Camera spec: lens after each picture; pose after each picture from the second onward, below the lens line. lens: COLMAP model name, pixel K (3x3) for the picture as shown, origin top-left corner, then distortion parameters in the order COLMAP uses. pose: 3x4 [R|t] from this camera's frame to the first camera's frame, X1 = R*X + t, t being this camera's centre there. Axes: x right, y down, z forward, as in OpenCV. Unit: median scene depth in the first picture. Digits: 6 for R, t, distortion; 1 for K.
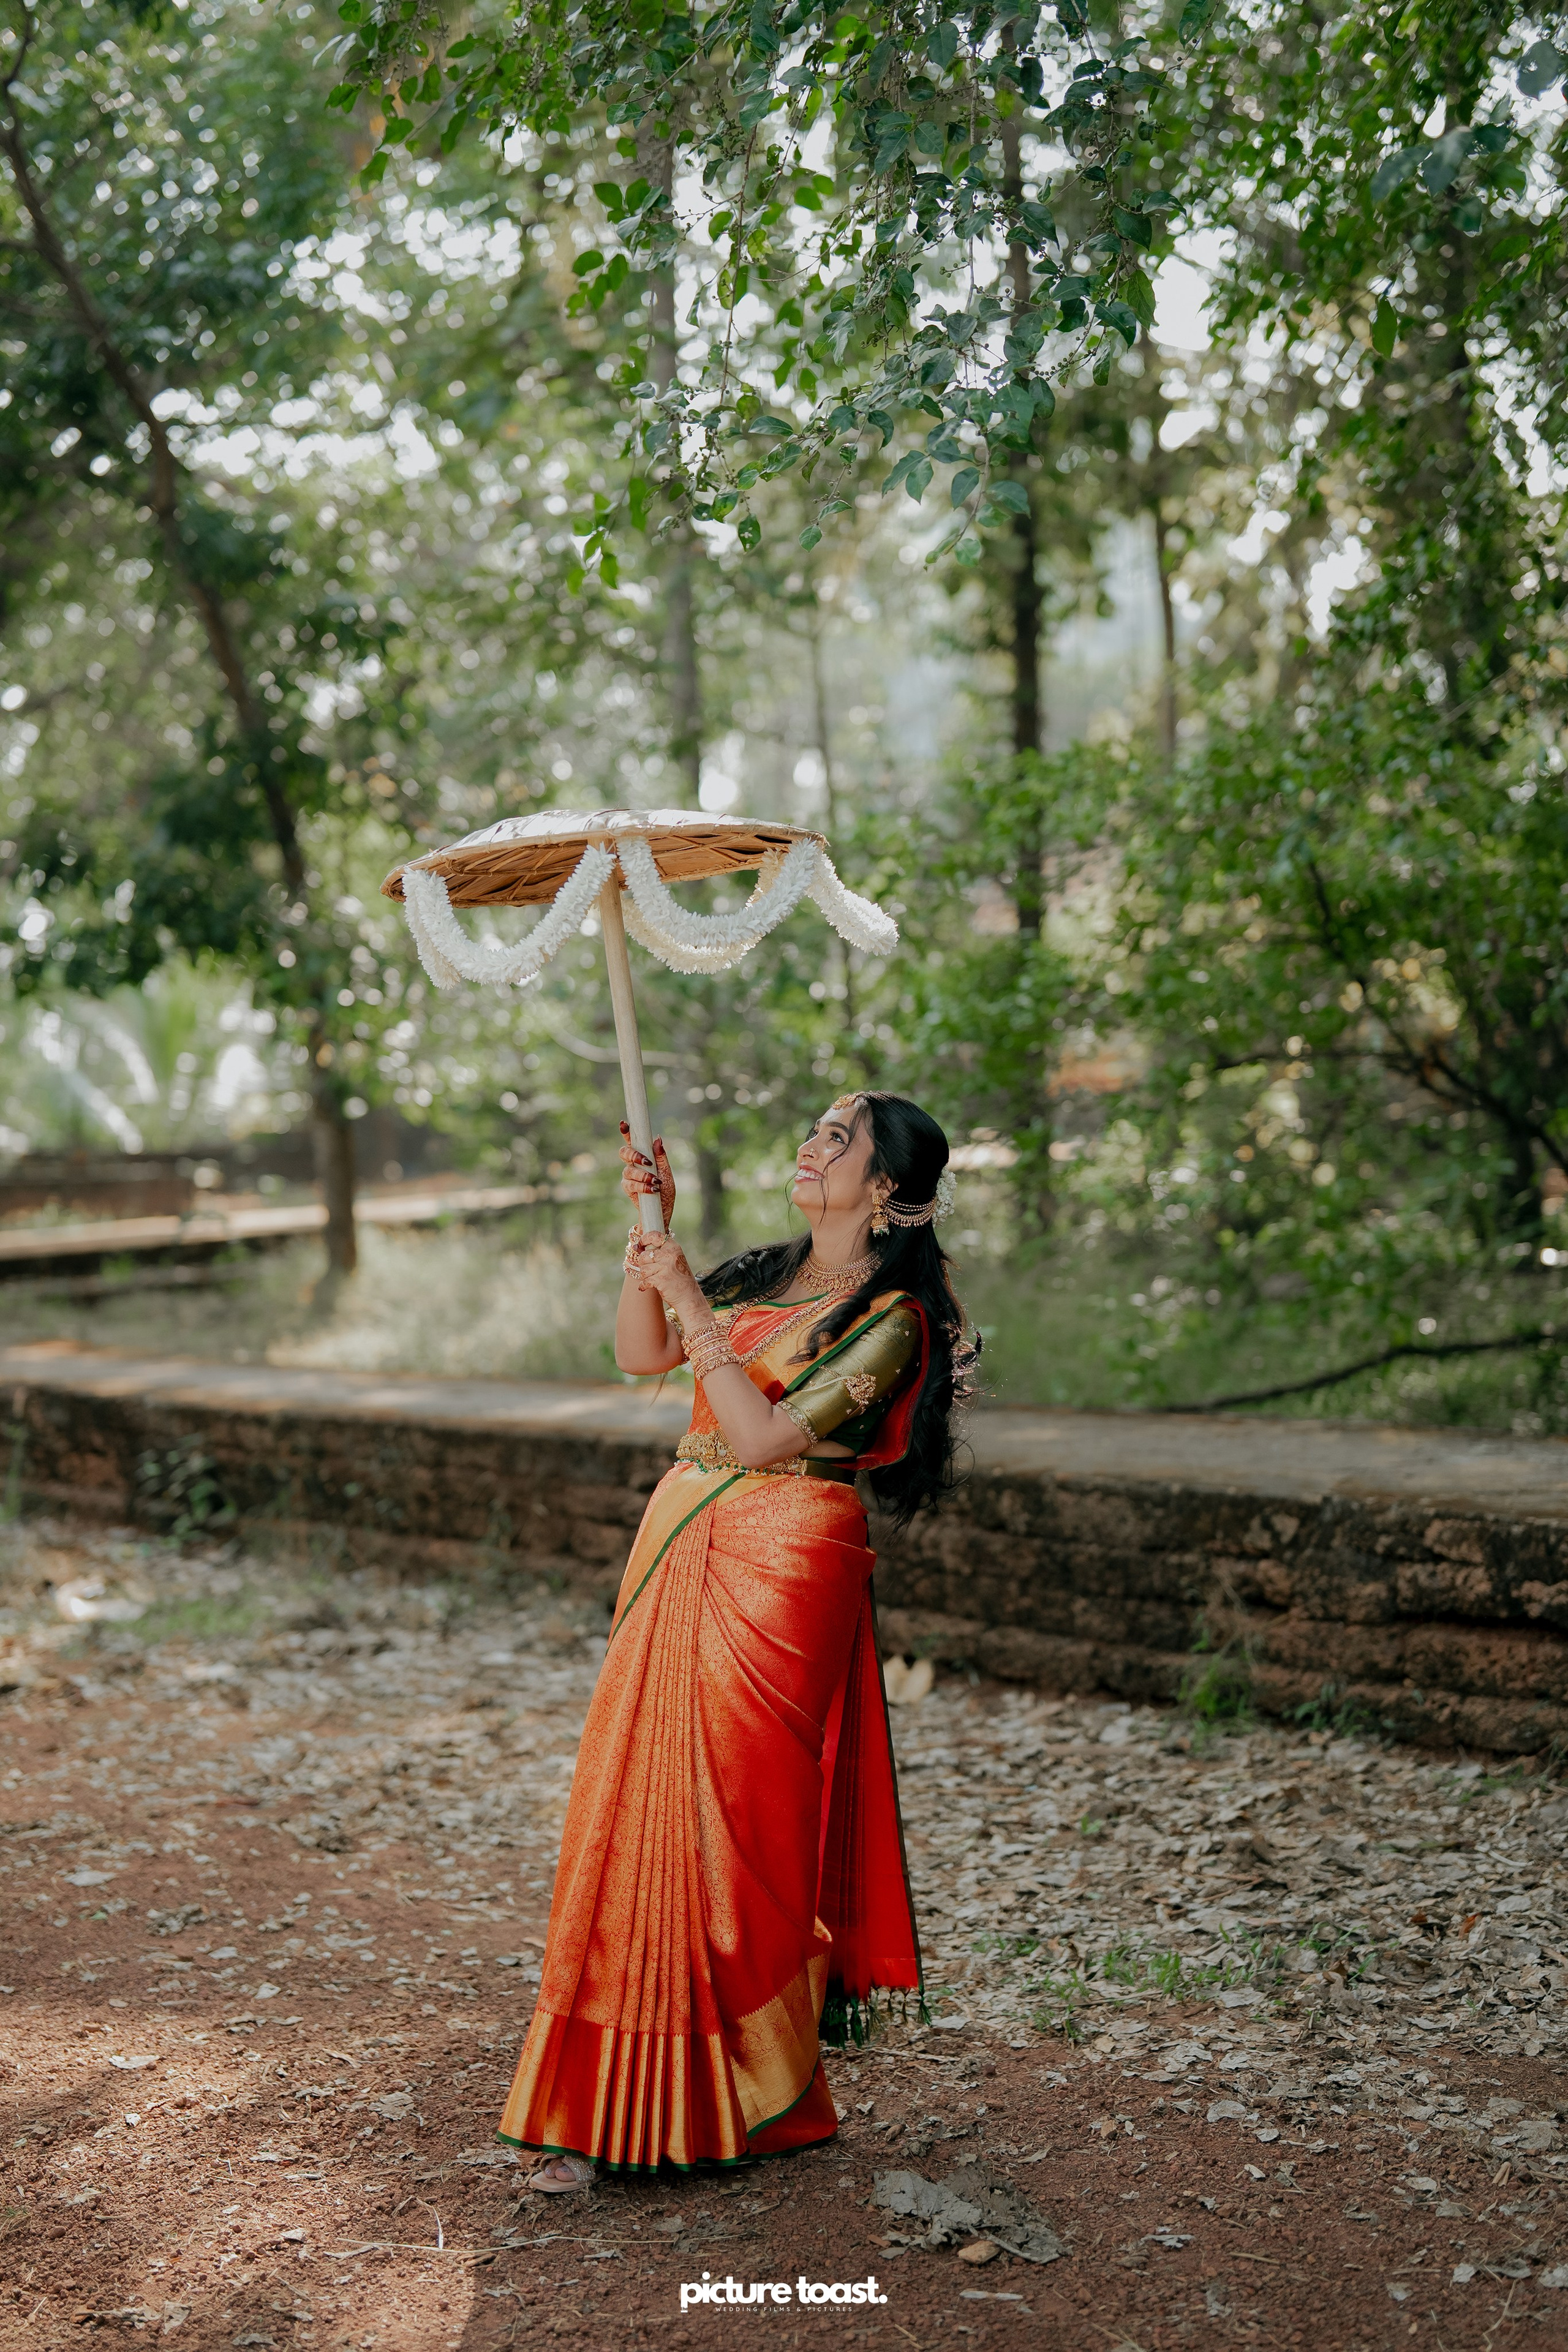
lens RADIAL K [[3258.5, 0, 784.0], [0, 3258.5, 1176.0], [0, 0, 1]] dist [-0.143946, 1.056638]
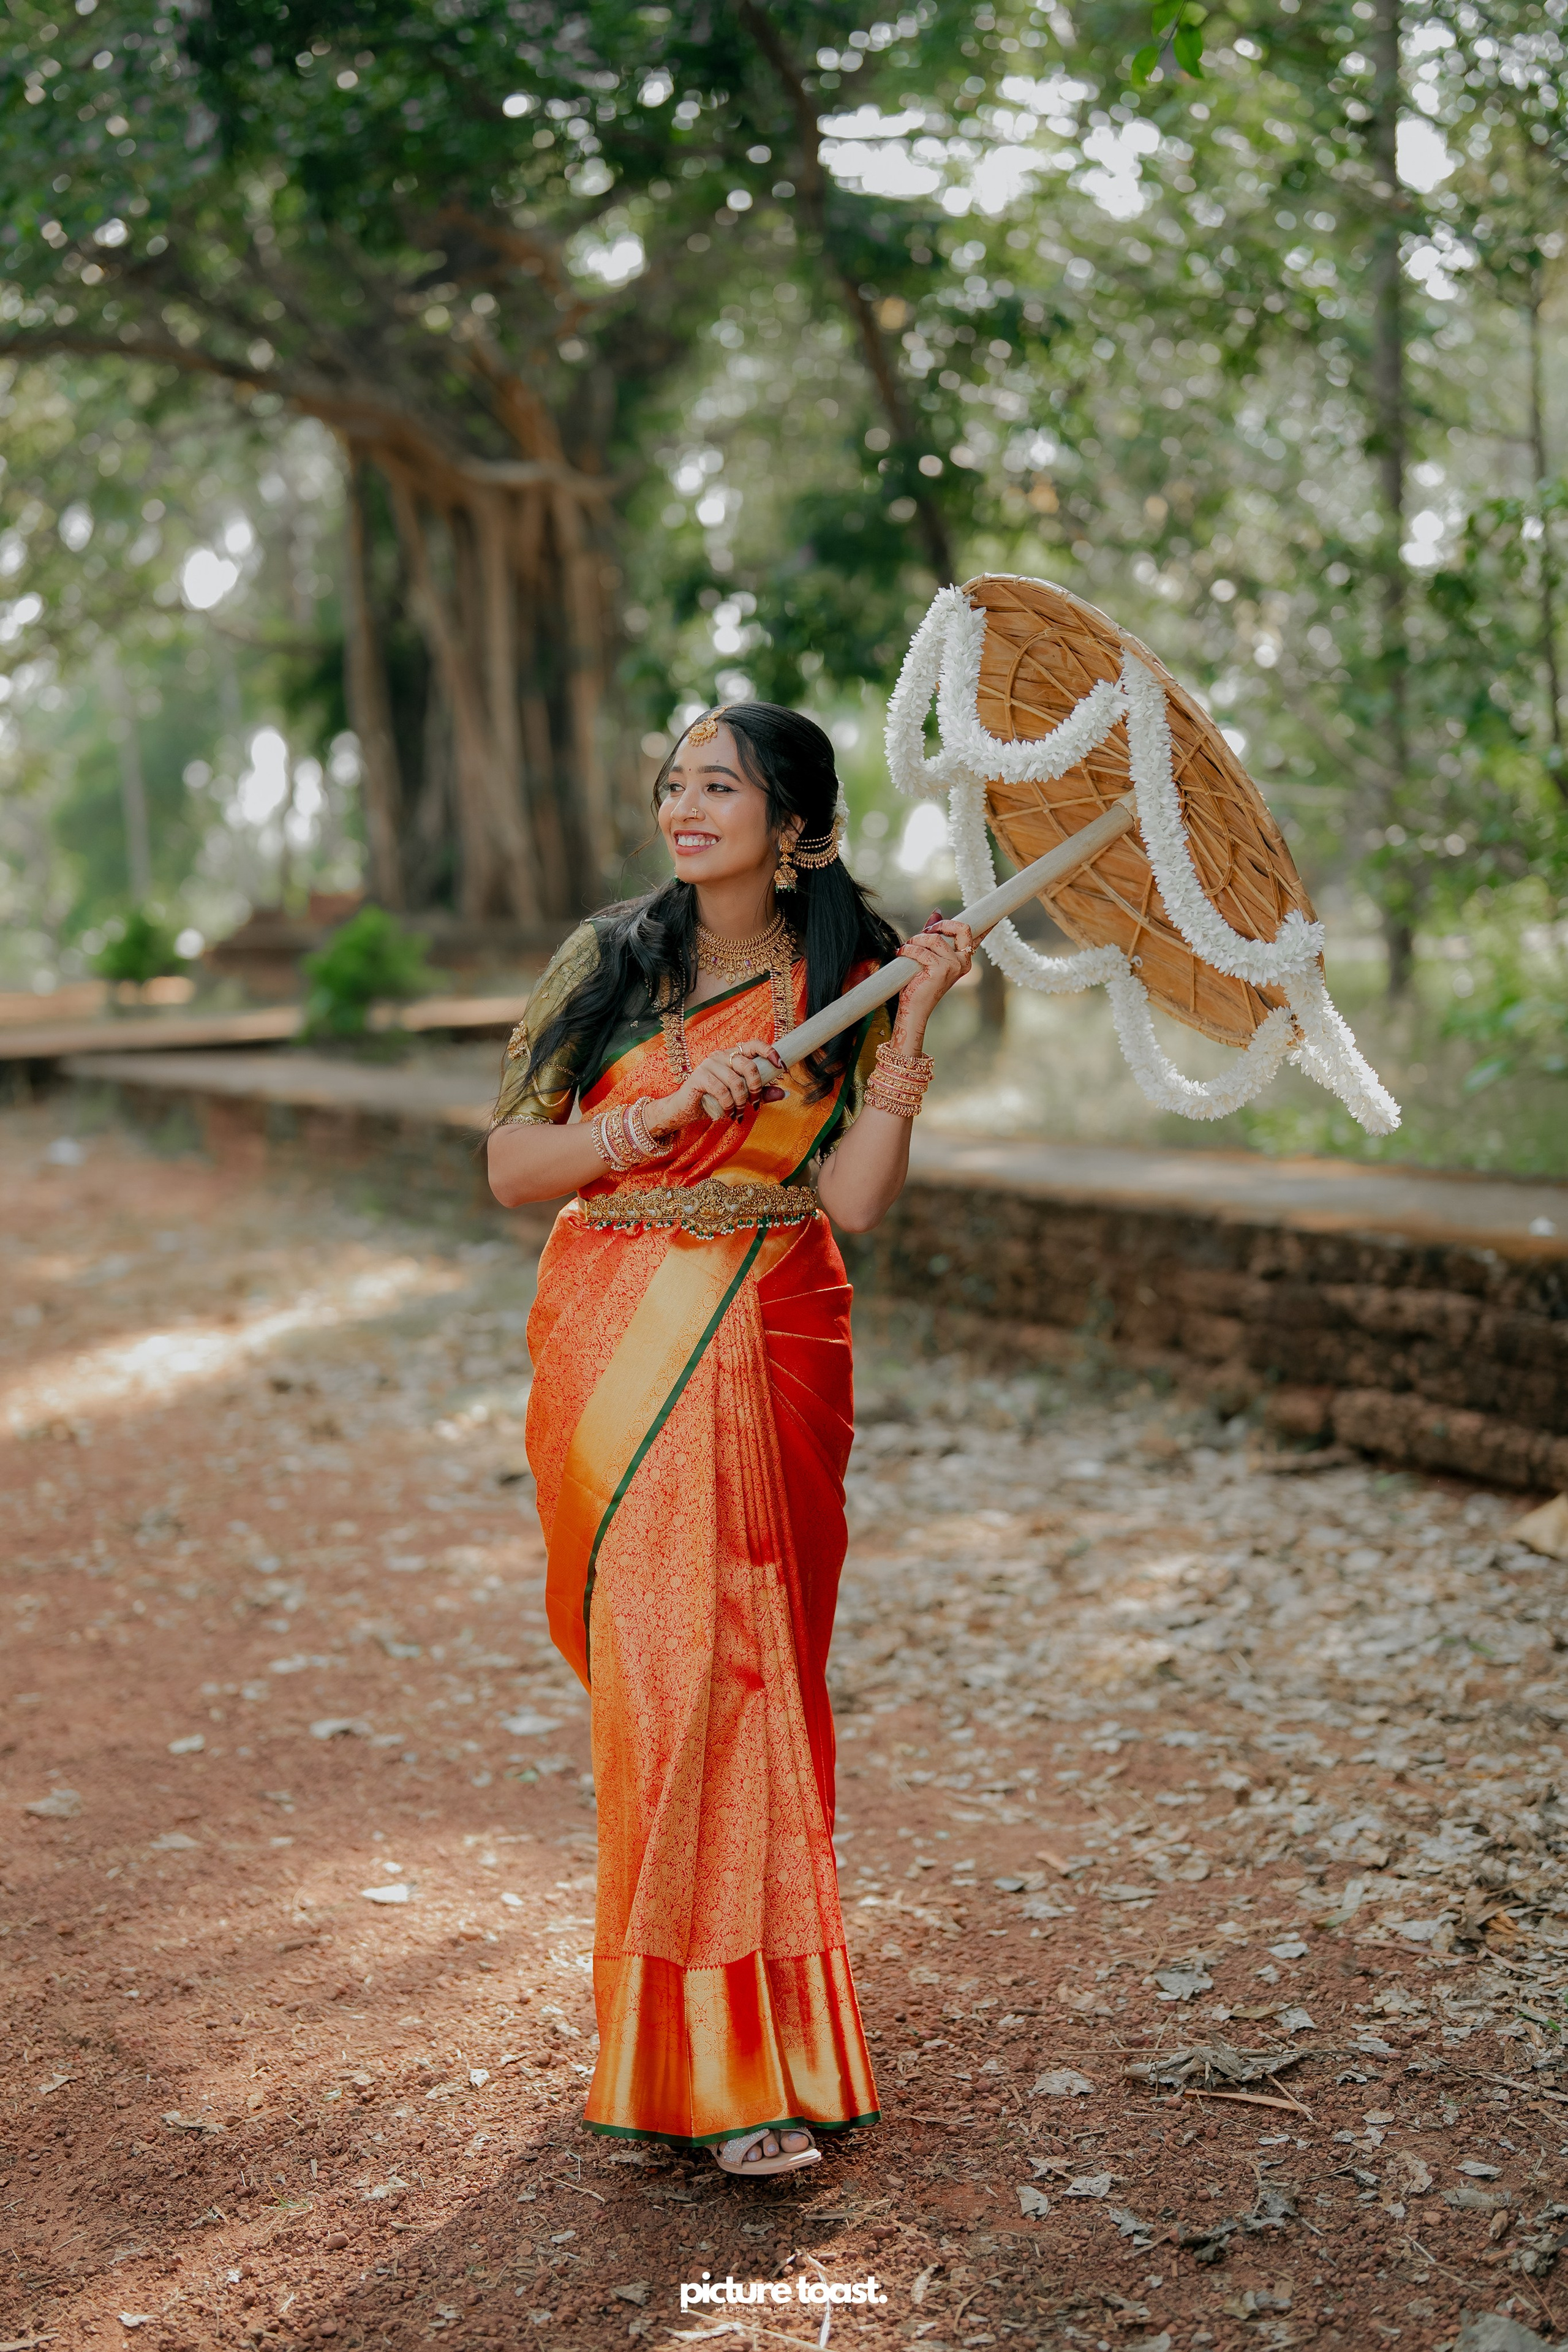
lens RADIAL K [[3255.5, 0, 777.3], [0, 3255.5, 1229.8], [0, 0, 1]] dist [-0.145908, 1.031883]
pose [[0.976098, 0.036151, -0.214302, 0.017024], [-0.017830, 0.996065, 0.086815, 0.018515], [0.216597, -0.080919, 0.972902, 0.214506]]
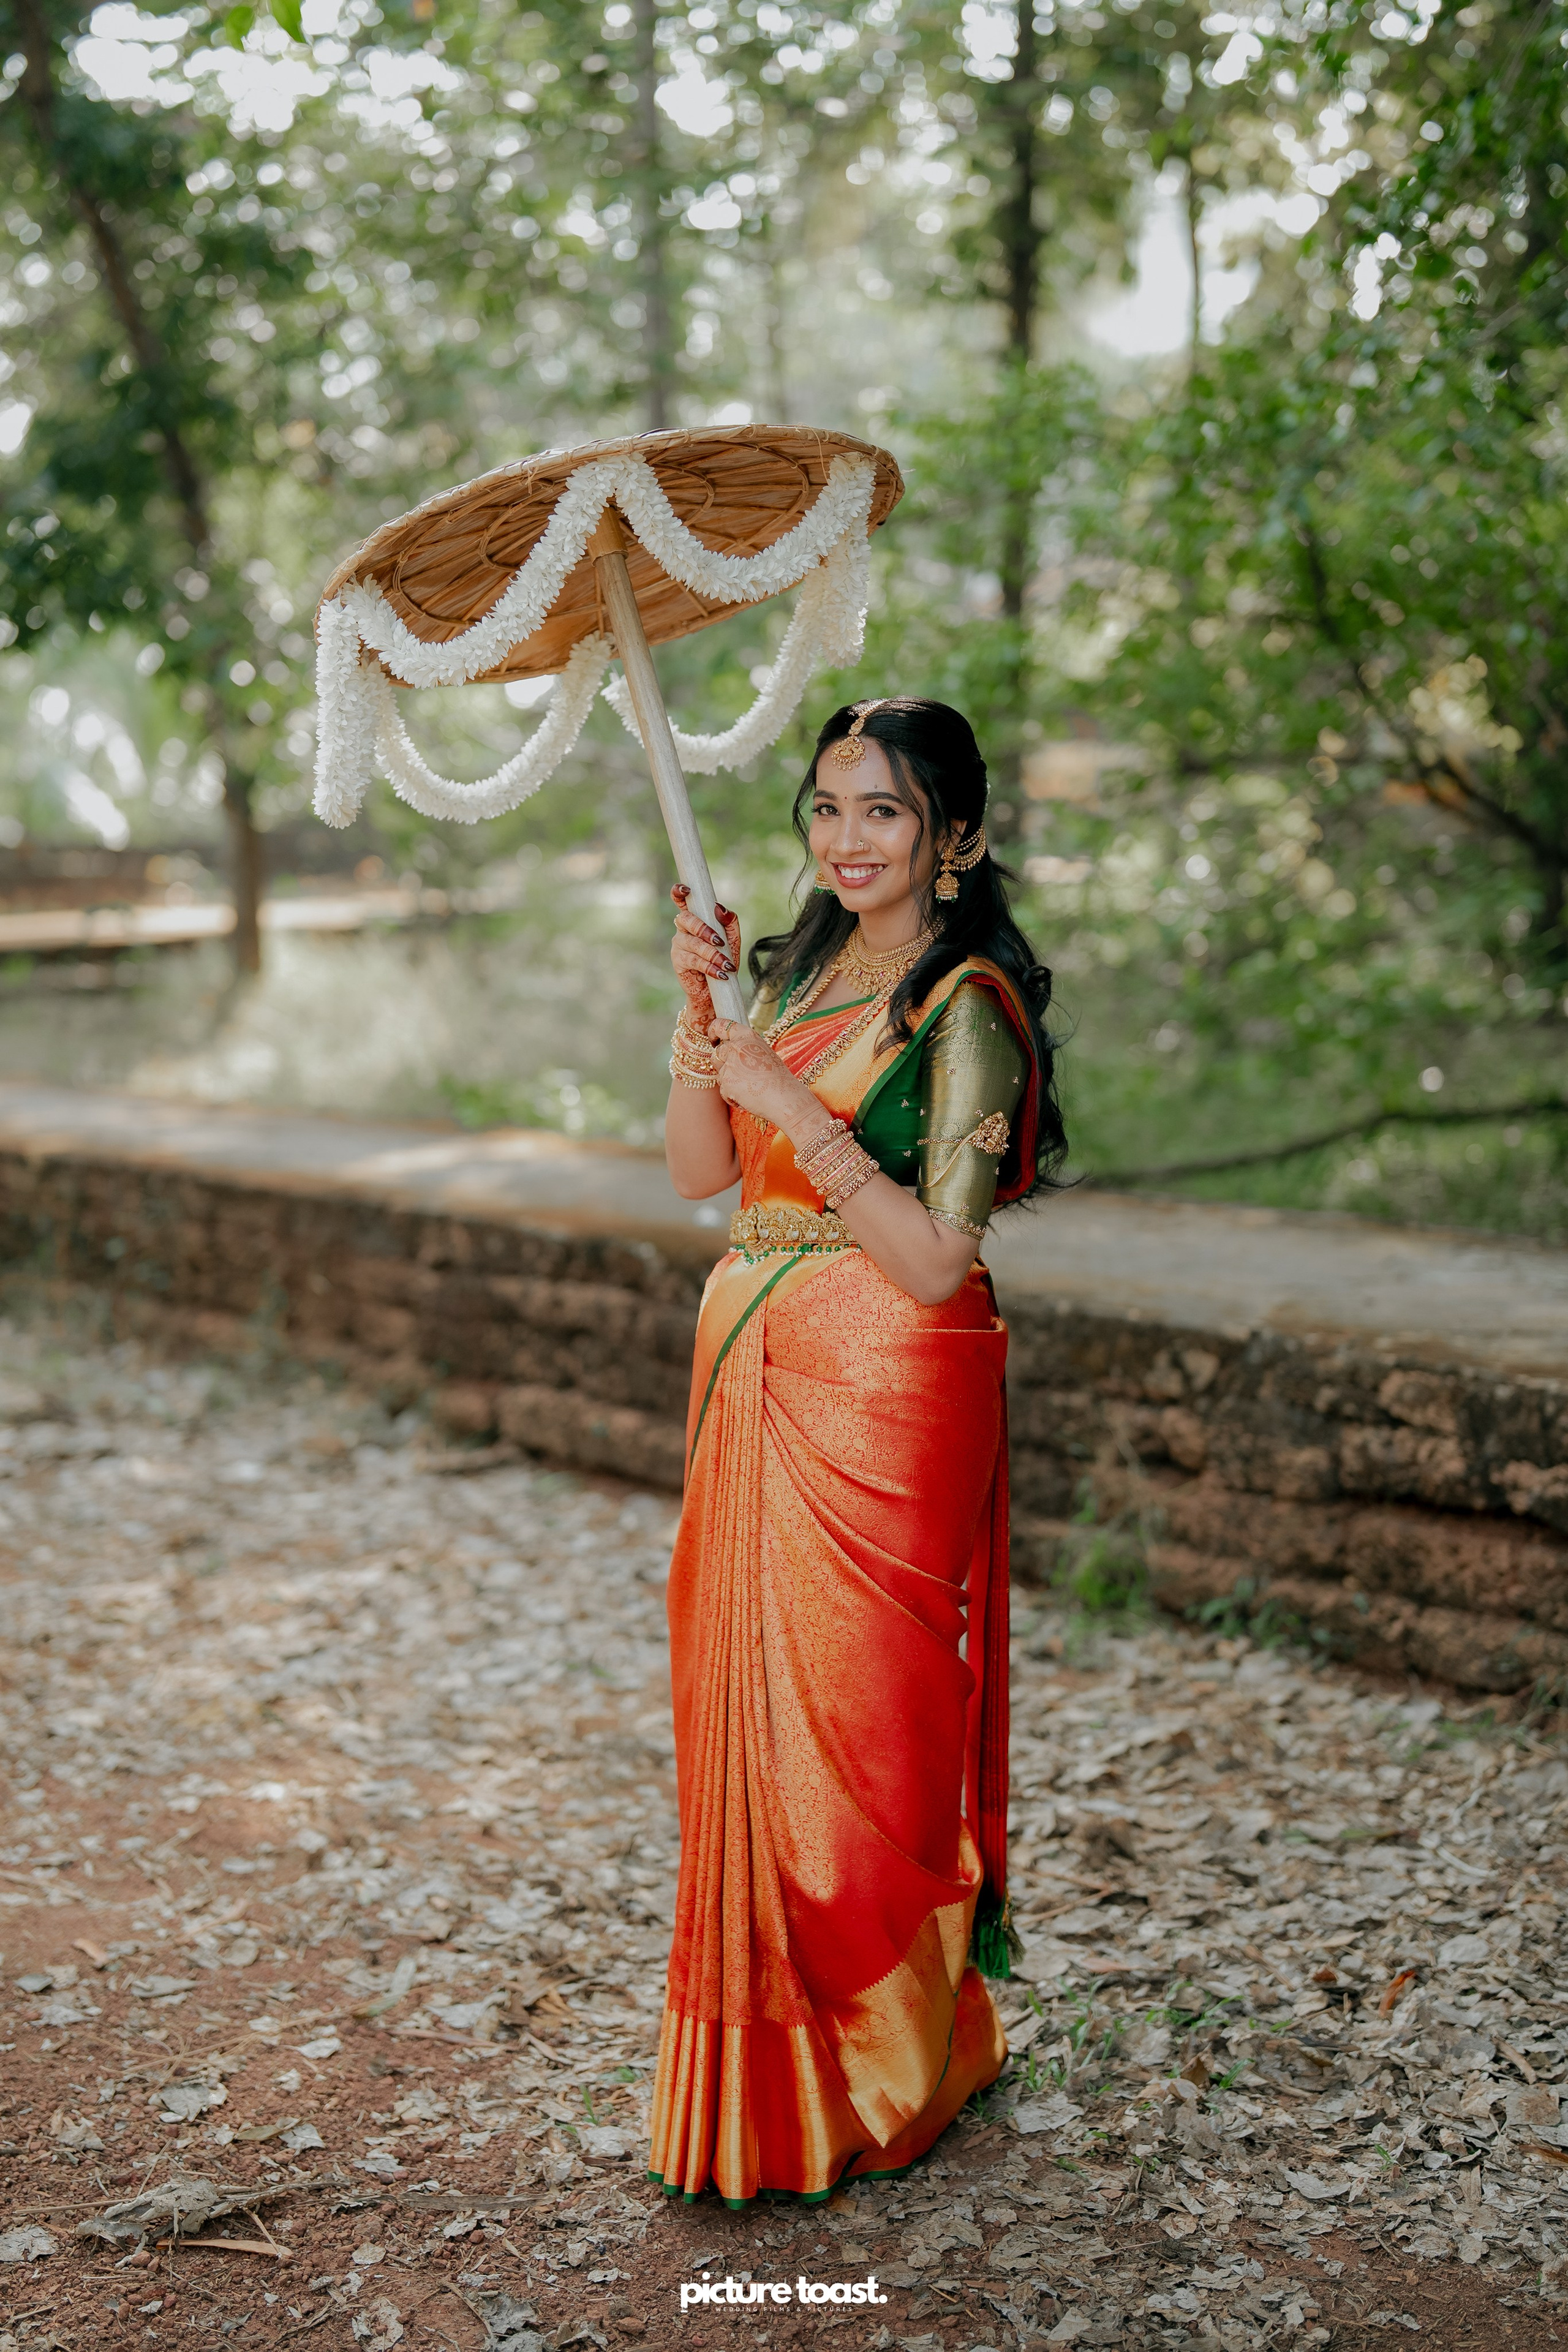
lens RADIAL K [[3258.5, 0, 784.0], [0, 3258.5, 1176.0], [0, 0, 1]] dist [-0.143946, 1.056638]
pose [[0.999514, 0.030216, -0.007659, 0.065942], [-0.029429, 0.995714, 0.087677, 0.000292], [0.010275, -0.087409, 0.996119, 0.264593]]
